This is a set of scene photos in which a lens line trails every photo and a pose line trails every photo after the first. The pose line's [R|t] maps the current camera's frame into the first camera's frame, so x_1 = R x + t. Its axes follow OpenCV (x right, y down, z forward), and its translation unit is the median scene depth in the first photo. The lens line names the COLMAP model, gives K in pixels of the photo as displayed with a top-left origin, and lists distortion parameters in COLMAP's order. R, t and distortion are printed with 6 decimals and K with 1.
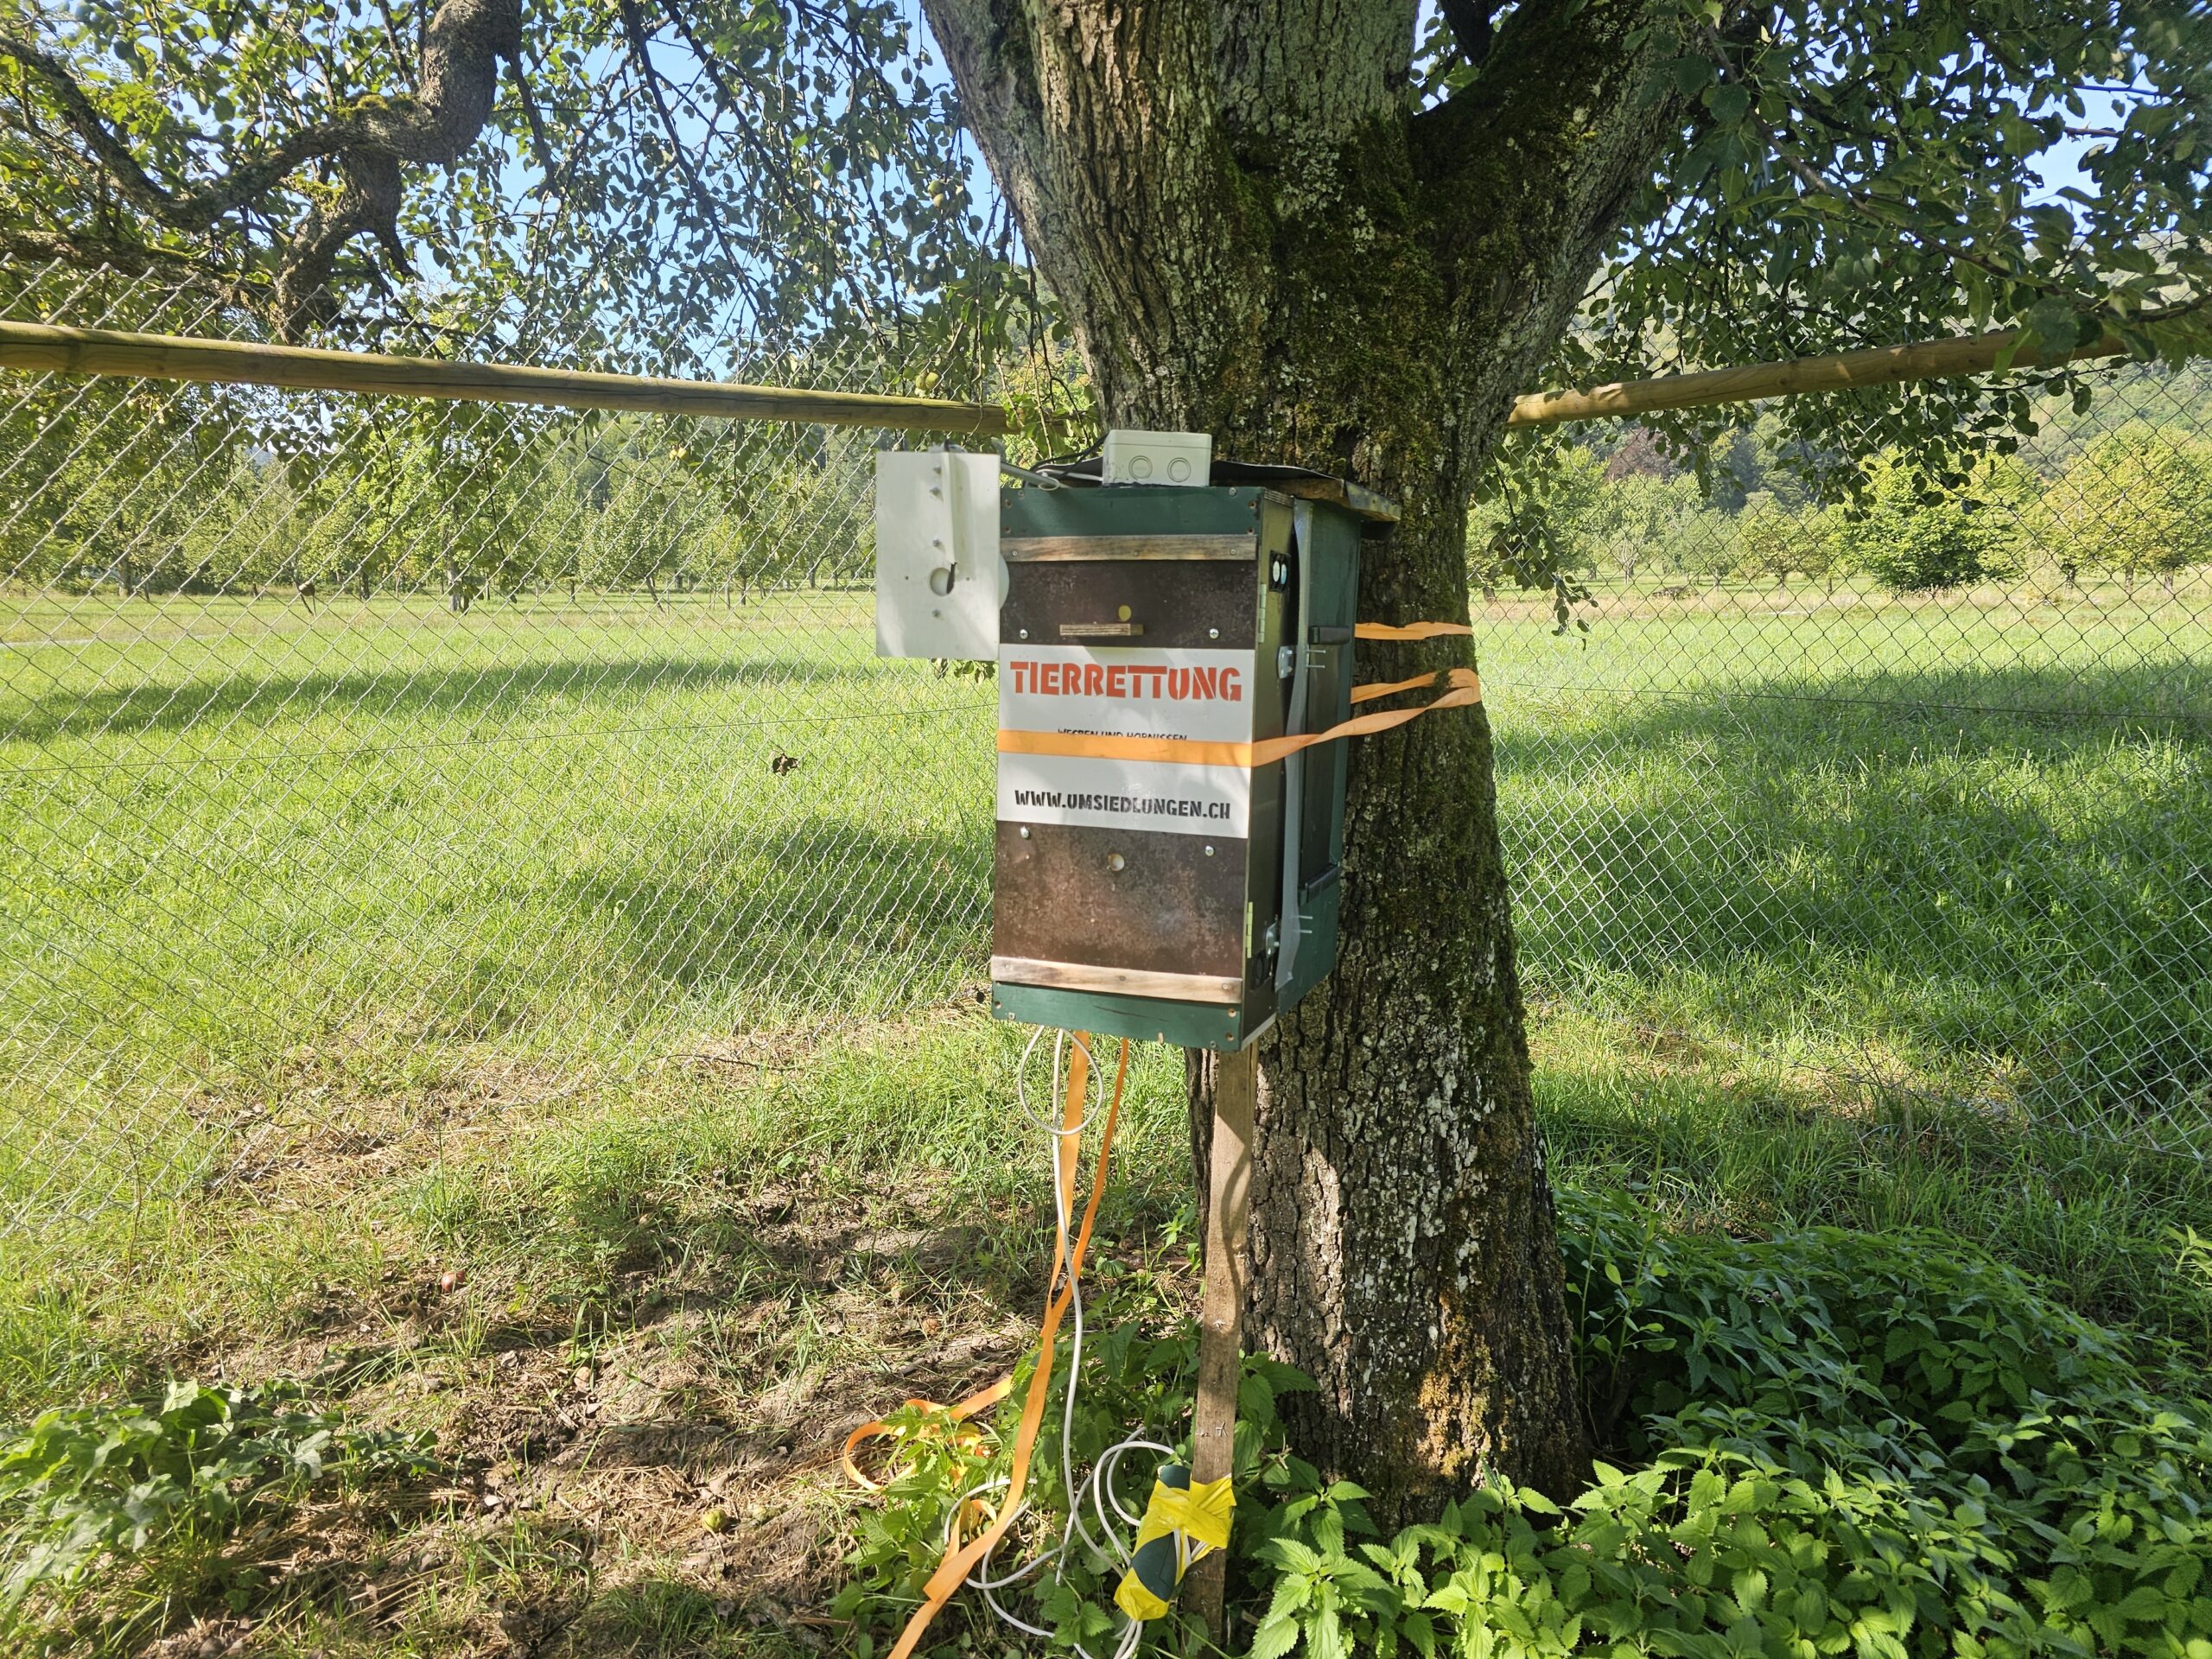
lens RADIAL K [[1450.3, 0, 1077.3], [0, 1450.3, 832.1], [0, 0, 1]] dist [0.042081, -0.037449]
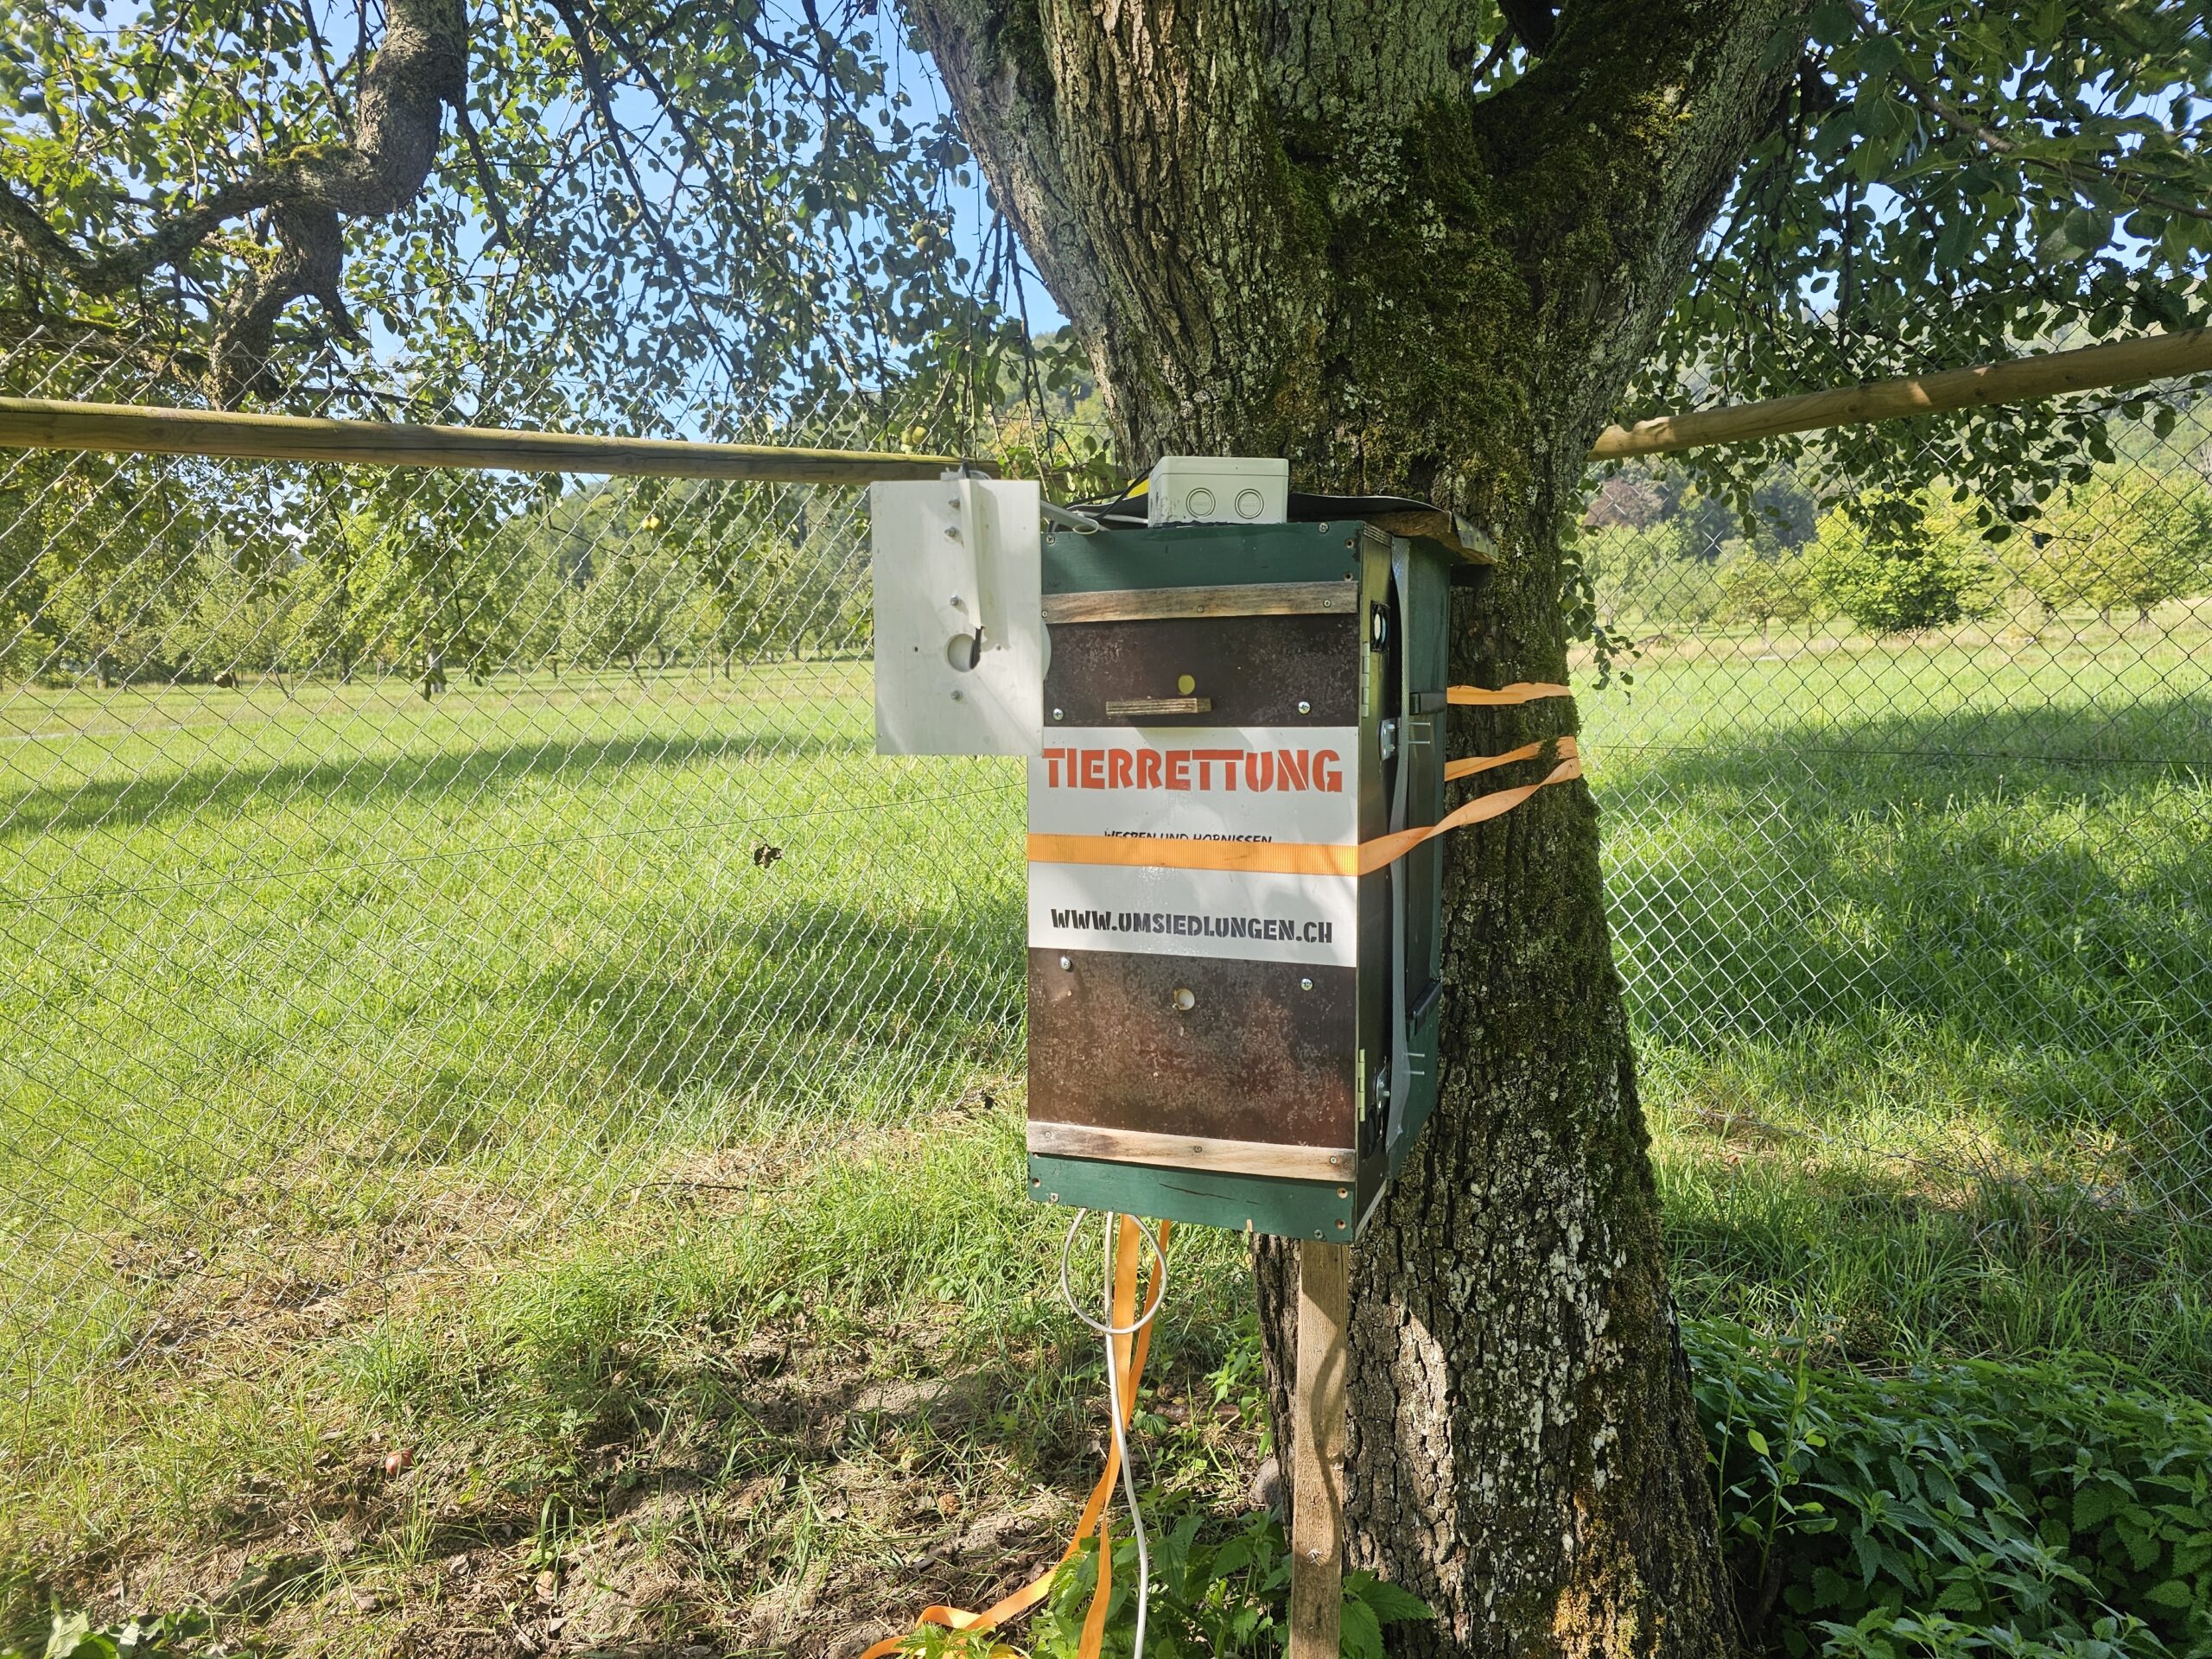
lens RADIAL K [[1452.1, 0, 1078.8], [0, 1452.1, 831.9], [0, 0, 1]] dist [0.014022, -0.003049]
pose [[0.999527, -0.029306, 0.009335, -0.019507], [0.029681, 0.998639, -0.042895, -0.021120], [-0.008065, 0.043152, 0.999036, 0.117328]]
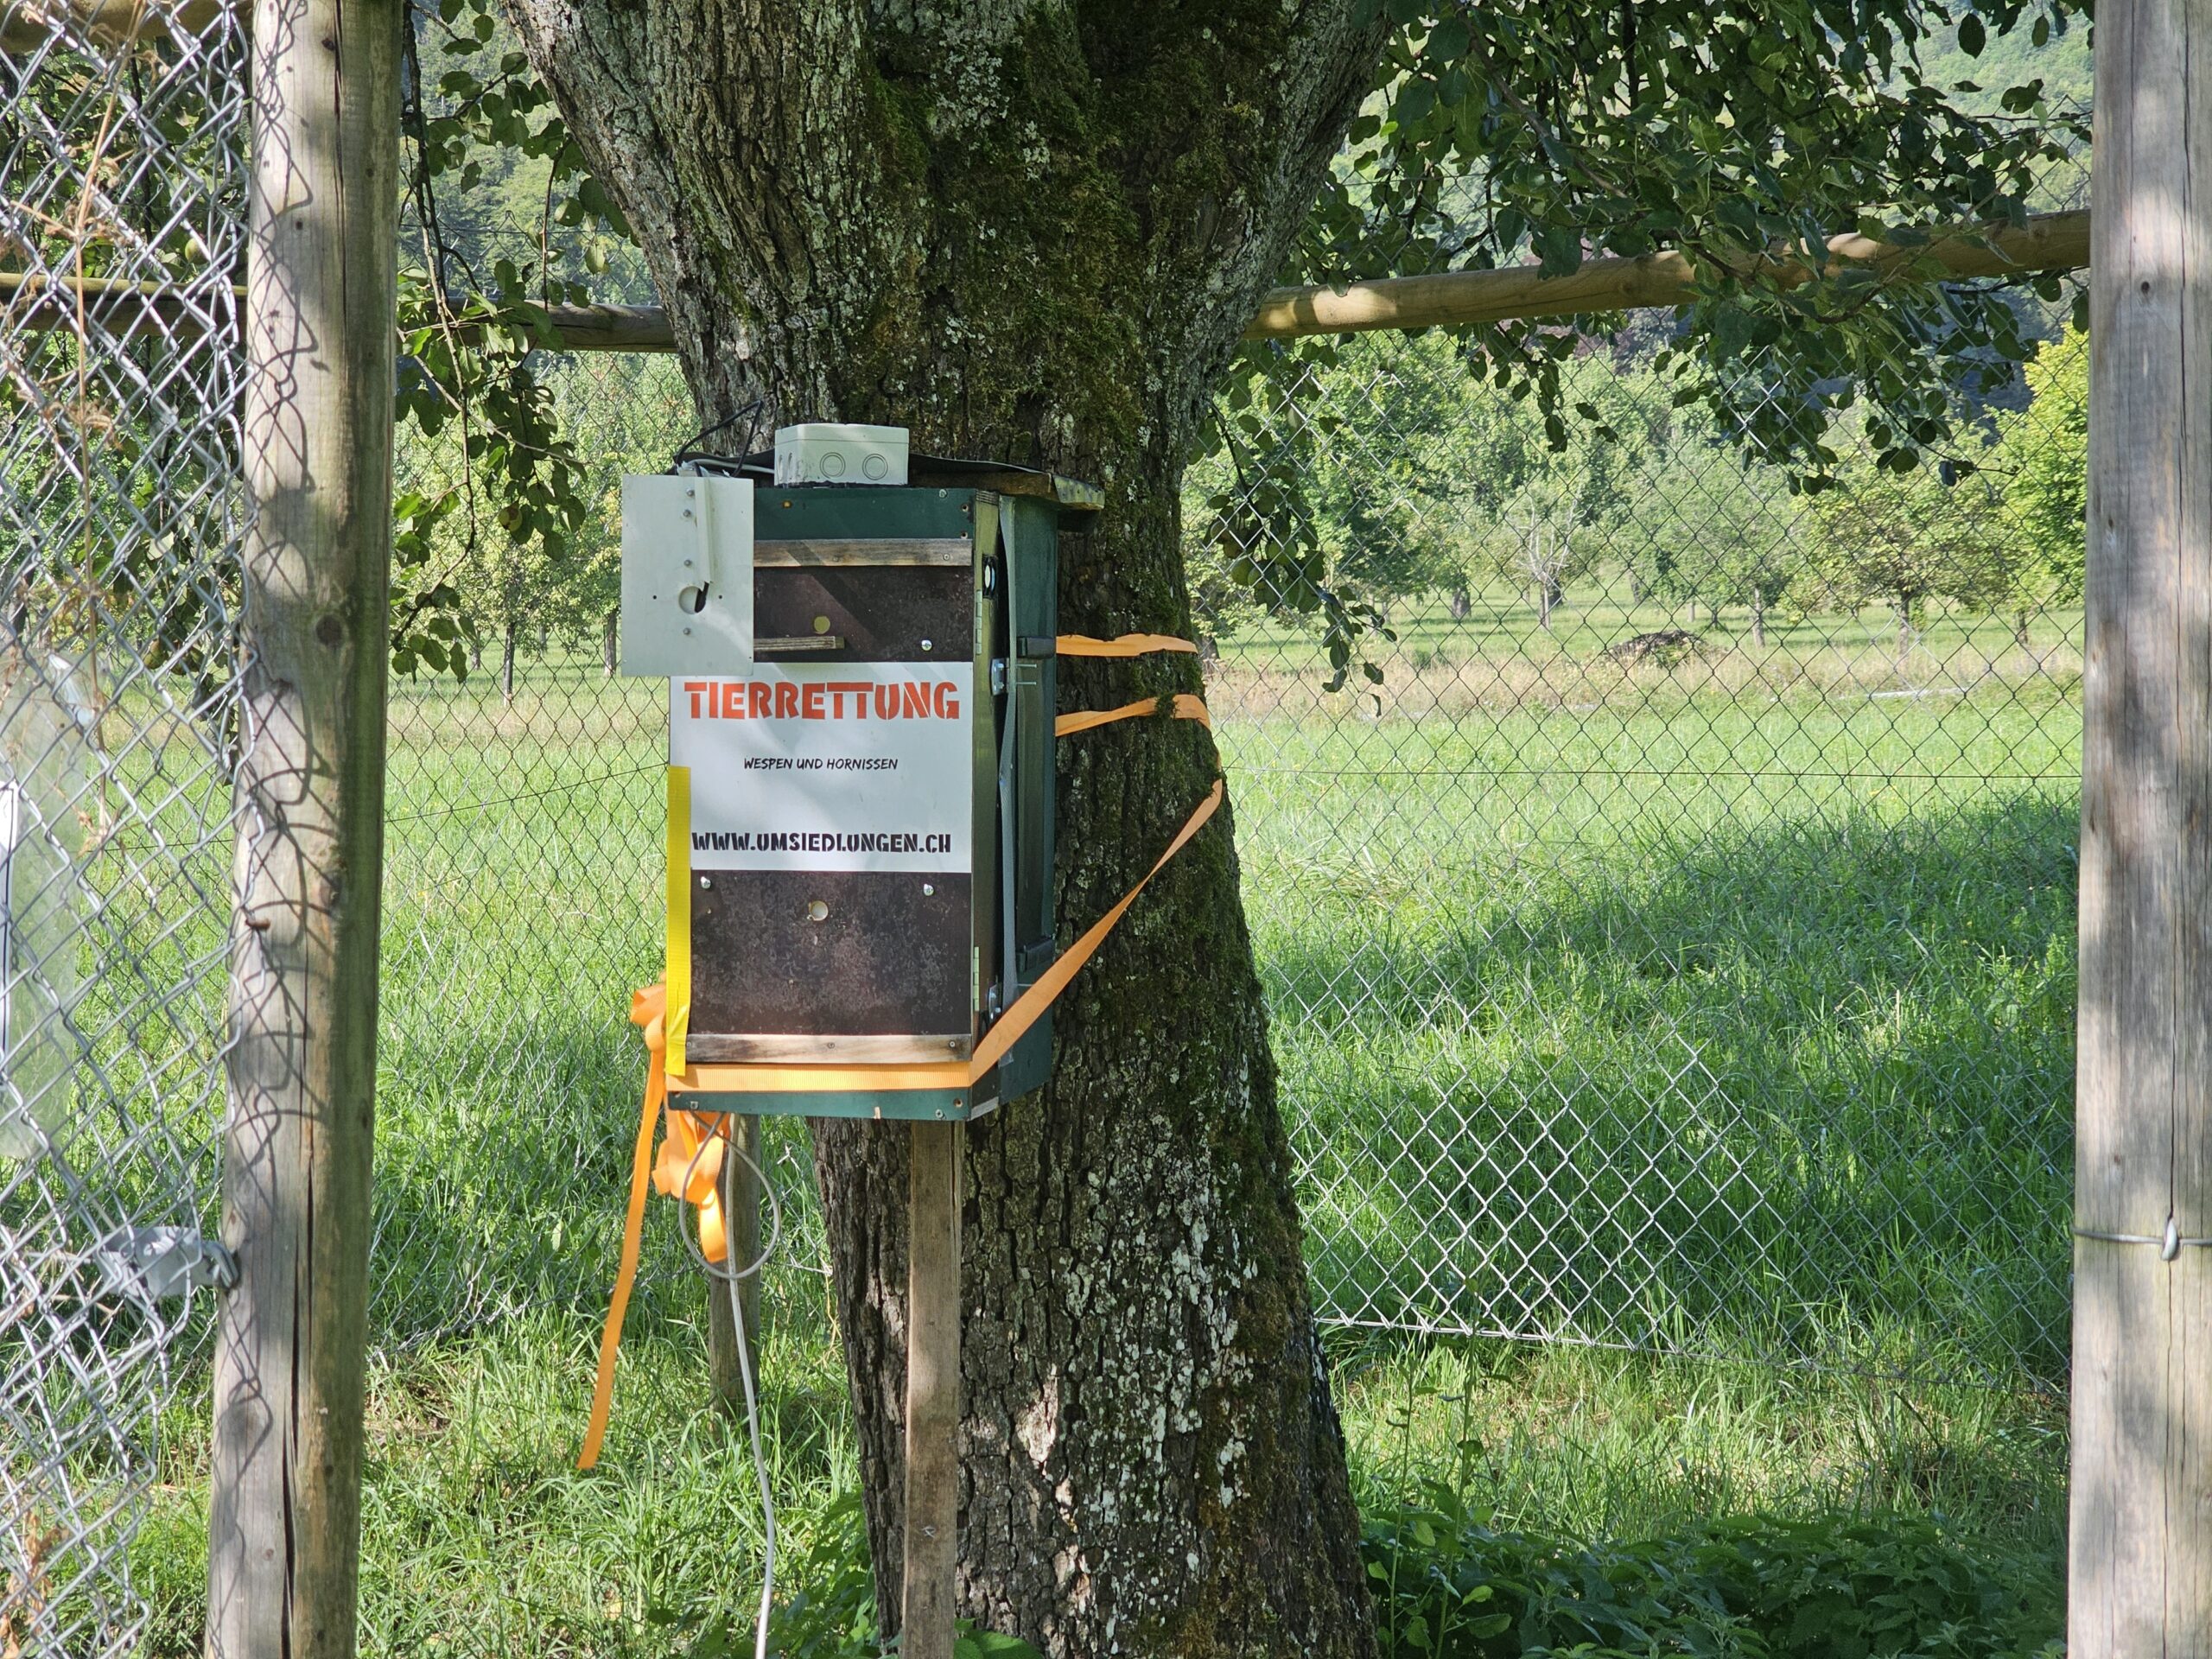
lens RADIAL K [[4435.3, 0, 950.9], [0, 4435.3, 828.9], [0, 0, 1]] dist [-0.380673, 0.160484]
pose [[0.977078, -0.023033, 0.211633, -0.253636], [0.046635, 0.993141, -0.107217, 0.145117], [-0.207712, 0.114629, 0.971450, -0.886700]]
